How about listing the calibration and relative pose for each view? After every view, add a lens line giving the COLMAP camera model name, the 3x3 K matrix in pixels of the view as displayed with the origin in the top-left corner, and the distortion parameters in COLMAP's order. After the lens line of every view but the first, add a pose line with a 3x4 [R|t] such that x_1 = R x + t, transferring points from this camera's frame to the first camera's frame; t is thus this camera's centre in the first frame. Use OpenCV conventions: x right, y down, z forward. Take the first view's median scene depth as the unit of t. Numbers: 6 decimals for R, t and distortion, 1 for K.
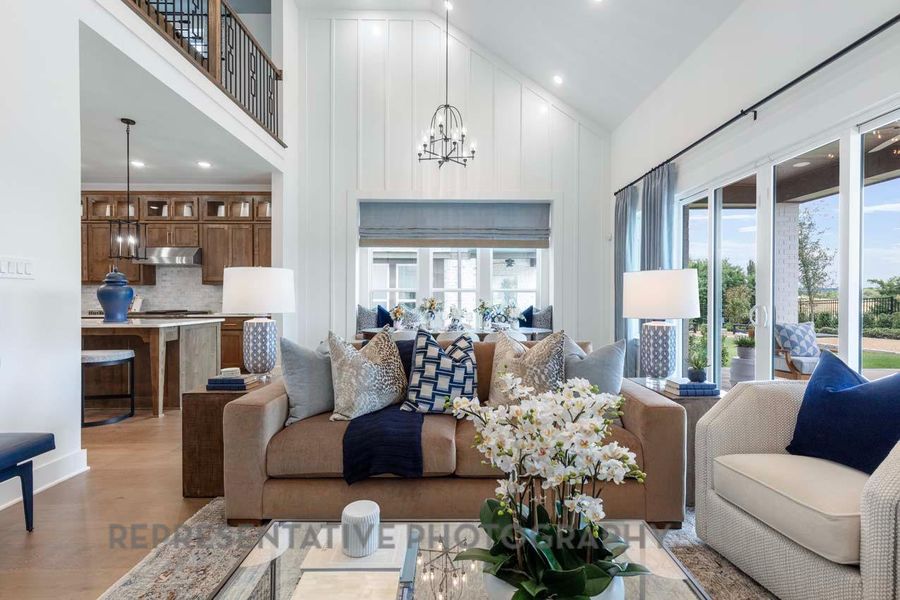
lens RADIAL K [[400.8, 0, 448.6], [0, 400.8, 298.1], [0, 0, 1]] dist [-0.014736, -0.000014]
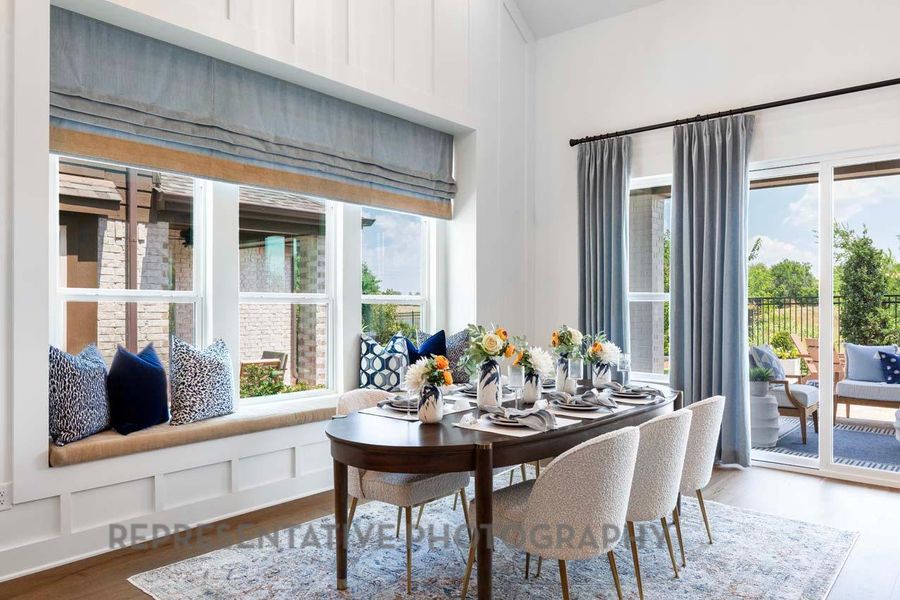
lens RADIAL K [[628.1, 0, 450.0], [0, 628.1, 300.0], [0, 0, 1]] dist [-0.001804, -0.001817]
pose [[0.653807, 0.006810, 0.756631, -0.377816], [0.000185, 0.999958, -0.009160, -0.013140], [-0.756662, 0.006129, 0.653778, 0.479997]]
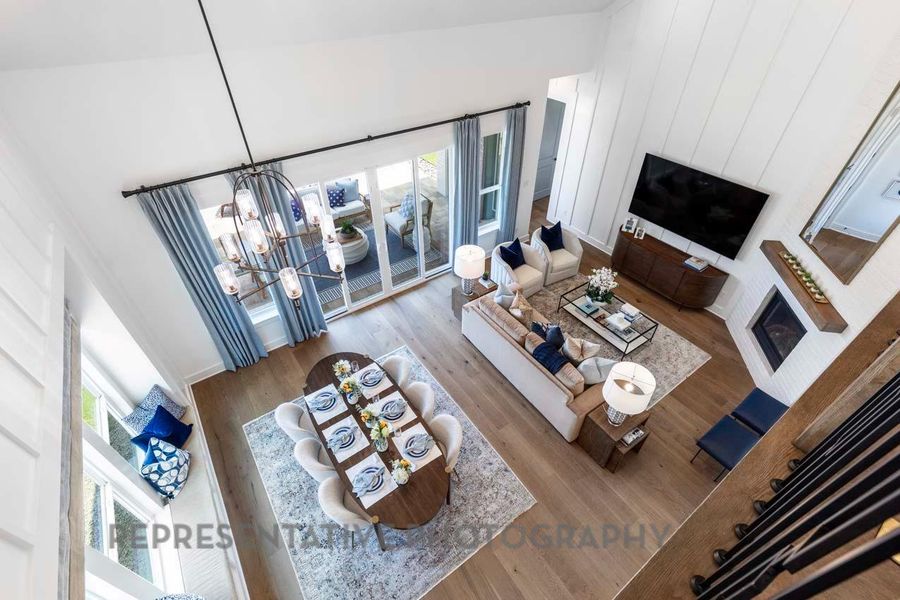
lens RADIAL K [[407.0, 0, 452.5], [0, 407.0, 303.1], [0, 0, 1]] dist [0.017821, 0.000038]
pose [[-0.562840, -0.542252, 0.623838, -0.361563], [0.004353, 0.752779, 0.658258, -0.520511], [-0.826554, 0.373210, -0.421334, 0.834644]]
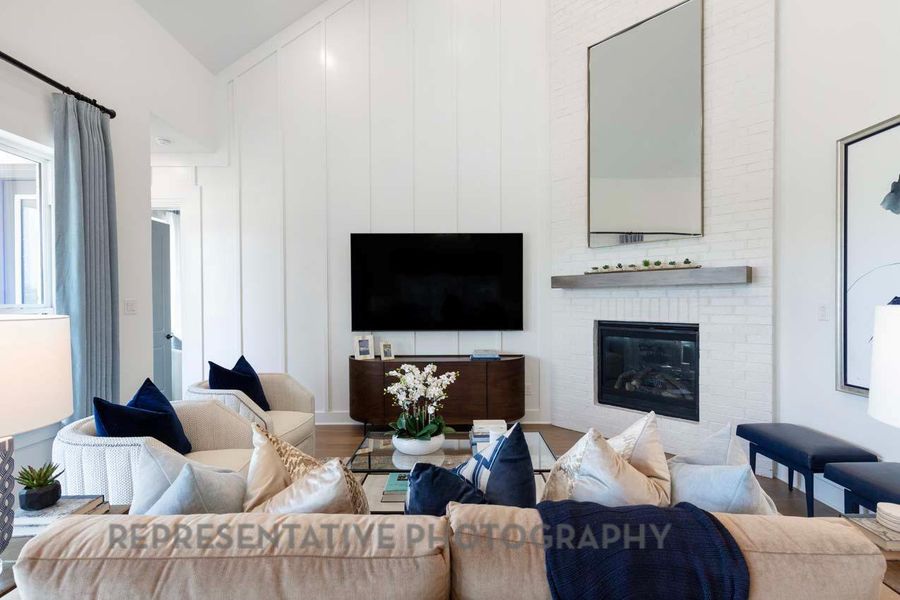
lens RADIAL K [[407.8, 0, 453.9], [0, 407.8, 304.3], [0, 0, 1]] dist [0.016448, -0.000331]
pose [[-0.999608, 0.004551, 0.027641, 0.007726], [0.004870, 0.999922, 0.011484, -0.028599], [-0.027587, 0.011614, -0.999552, 0.550464]]
